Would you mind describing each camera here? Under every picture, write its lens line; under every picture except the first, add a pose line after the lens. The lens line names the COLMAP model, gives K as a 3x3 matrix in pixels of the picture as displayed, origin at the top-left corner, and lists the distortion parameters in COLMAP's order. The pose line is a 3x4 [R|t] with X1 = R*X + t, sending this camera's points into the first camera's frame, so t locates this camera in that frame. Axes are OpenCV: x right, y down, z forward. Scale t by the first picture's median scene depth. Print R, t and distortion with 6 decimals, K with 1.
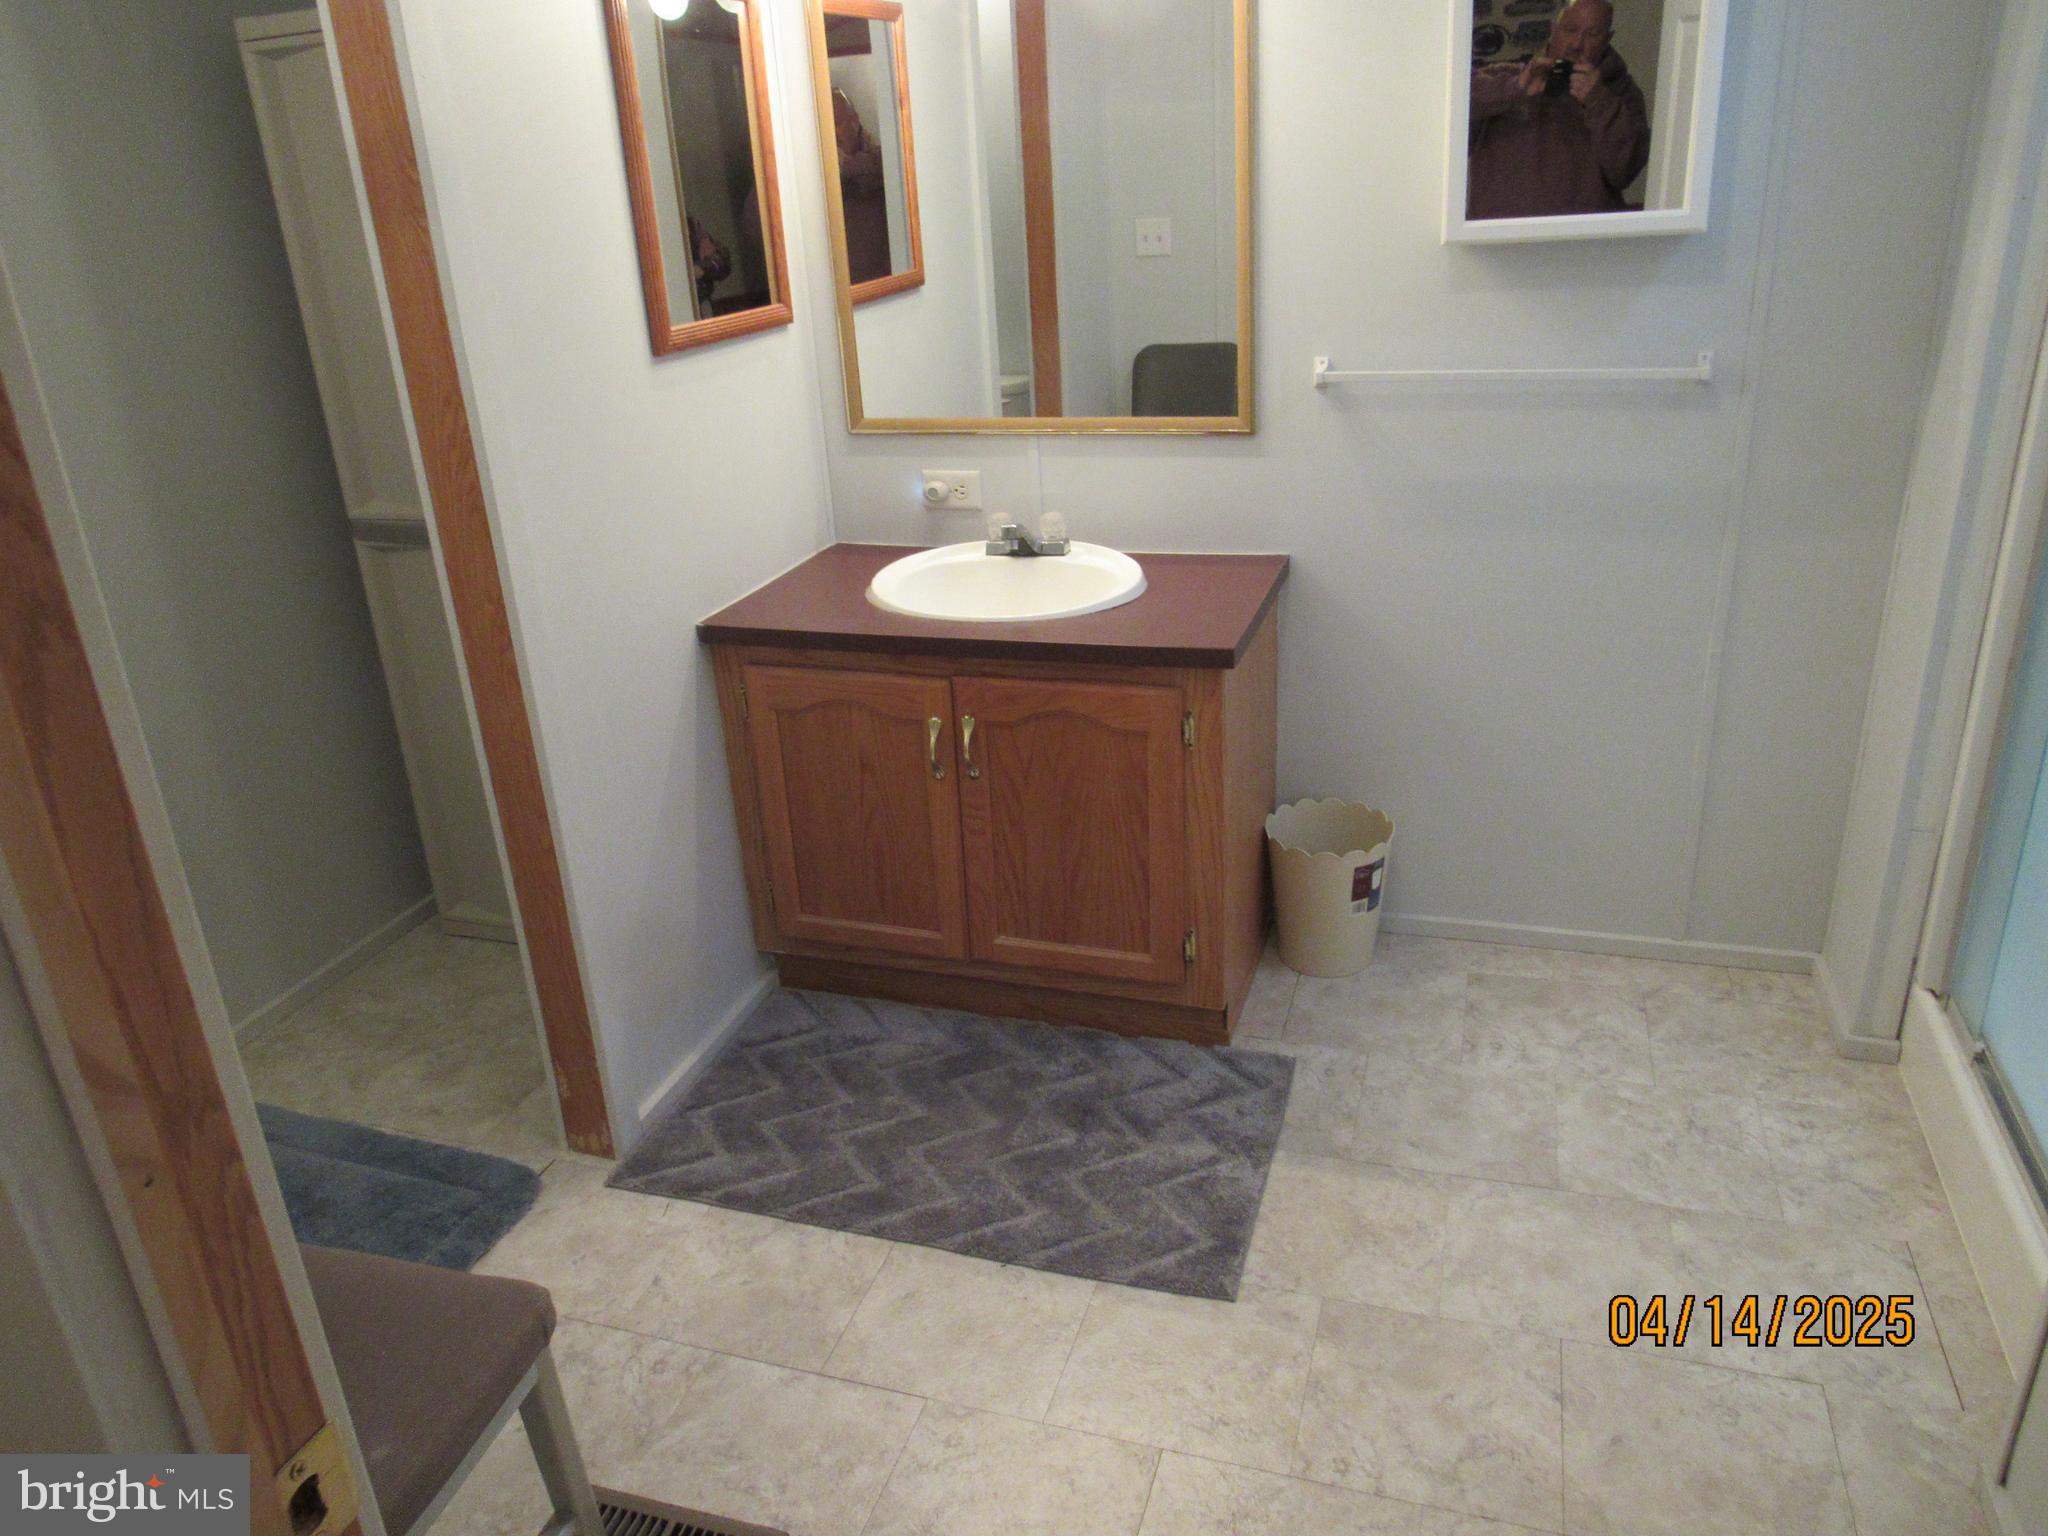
lens RADIAL K [[1462.3, 0, 1006.7], [0, 1462.3, 769.4], [0, 0, 1]] dist [-0.044180, 0.028960]
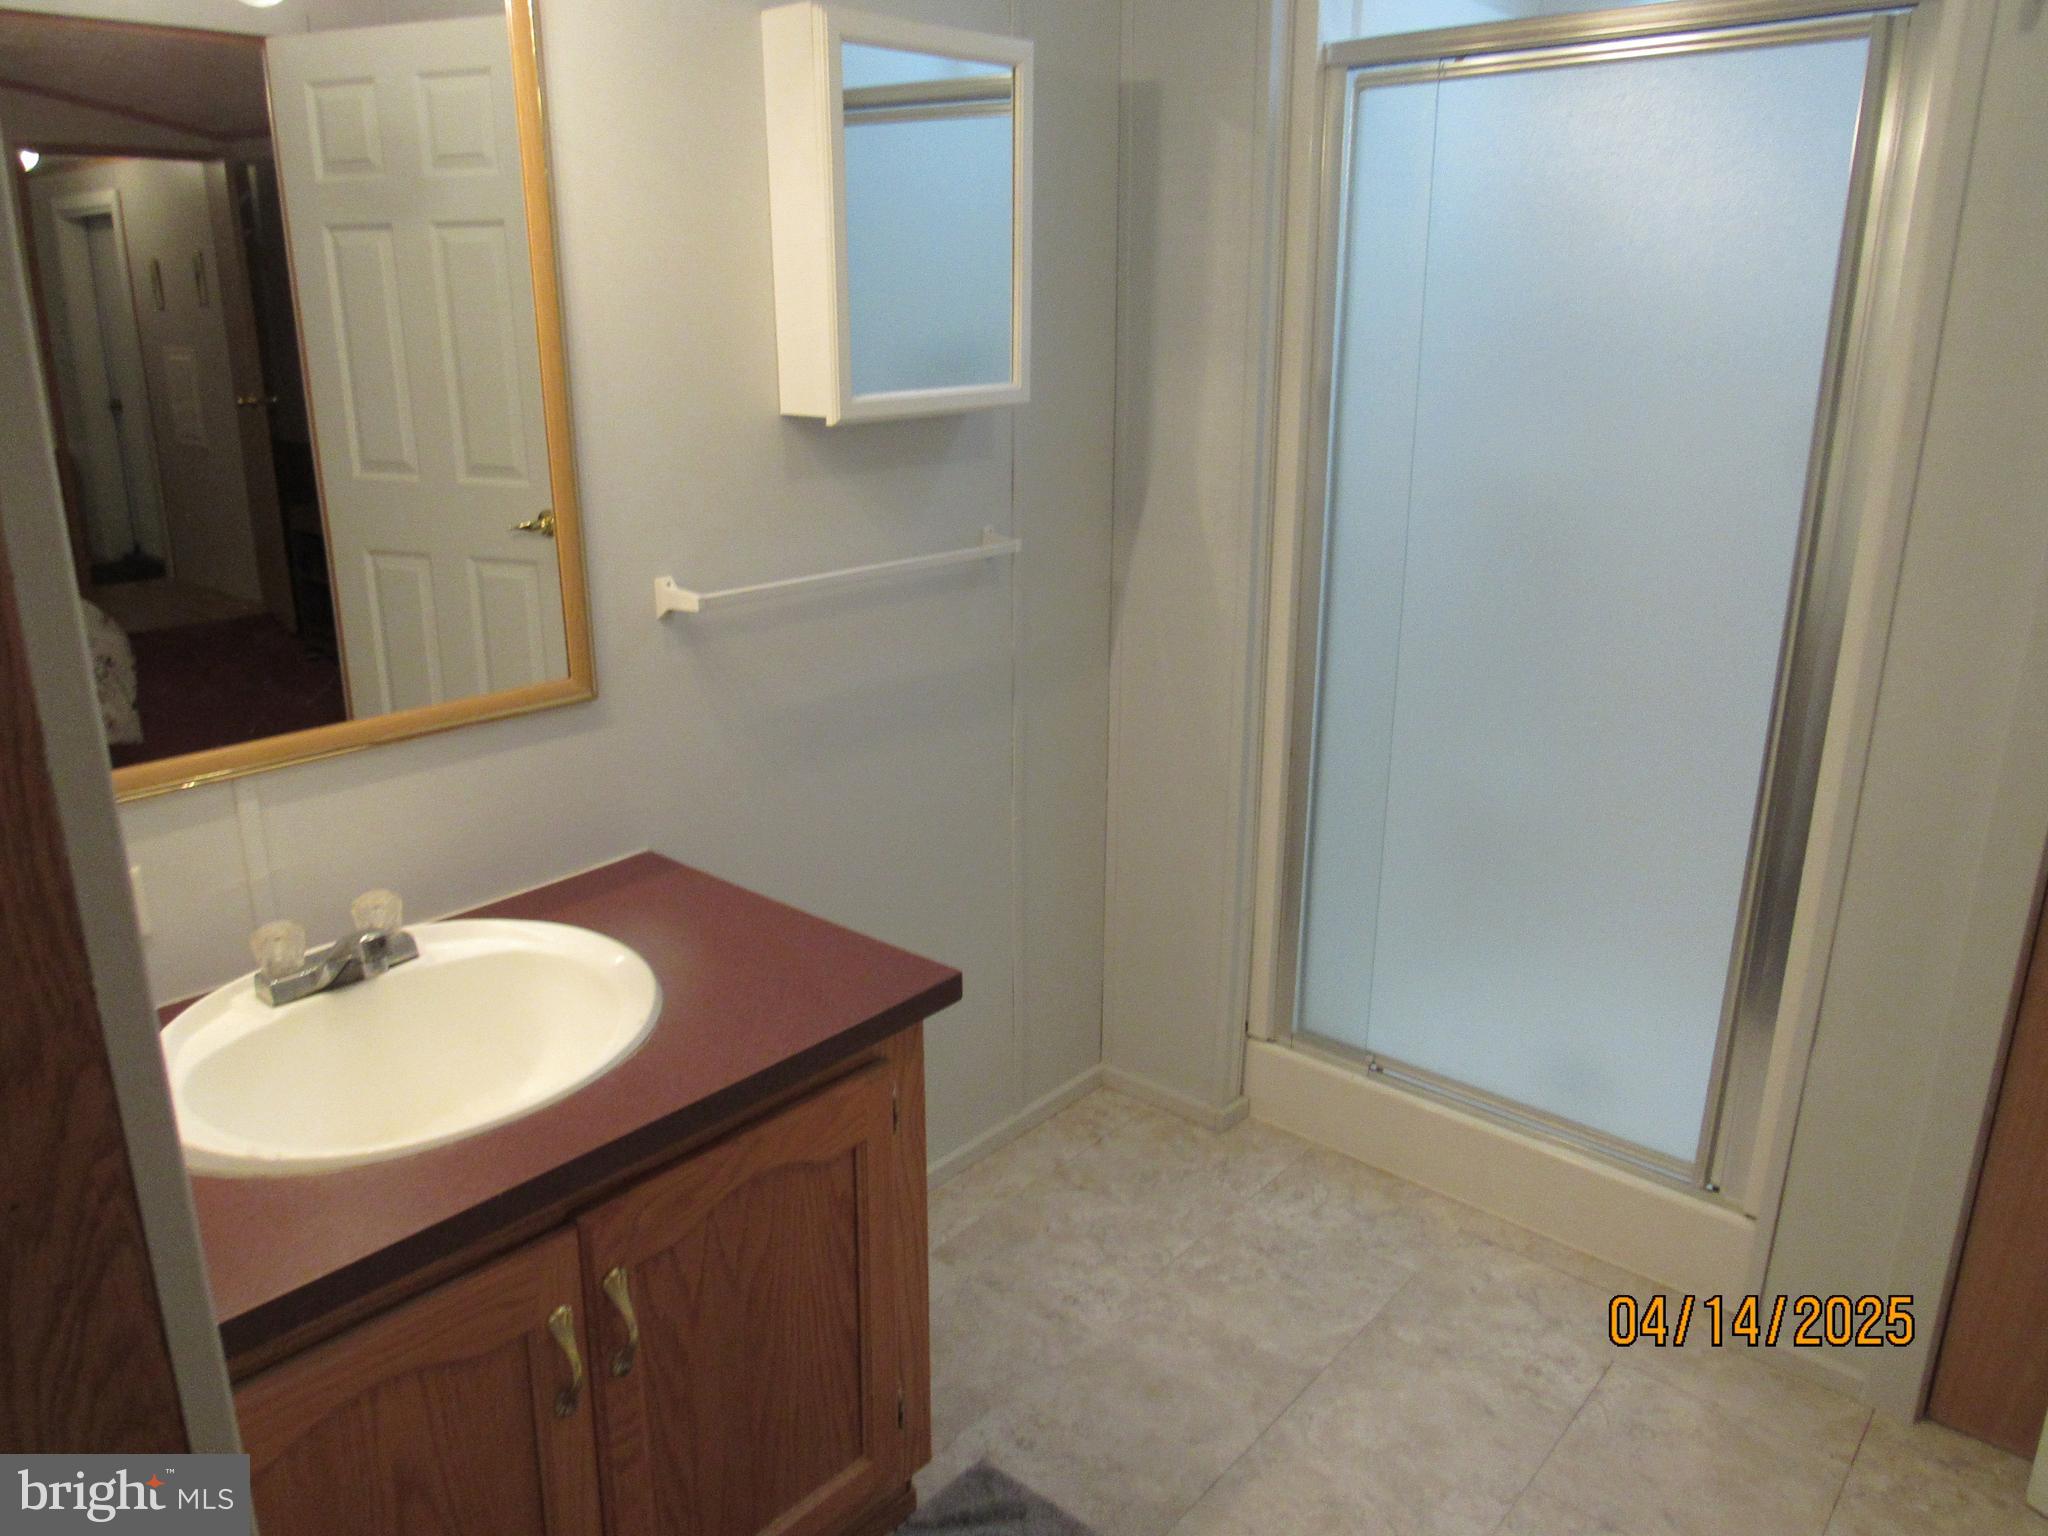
lens RADIAL K [[1462.3, 0, 1013.6], [0, 1462.3, 767.5], [0, 0, 1]] dist [-0.044180, 0.028960]
pose [[0.379065, -0.217971, 0.899332, -0.409166], [0.332180, 0.939139, 0.087607, -0.207353], [-0.863694, 0.265531, 0.428400, 0.583397]]
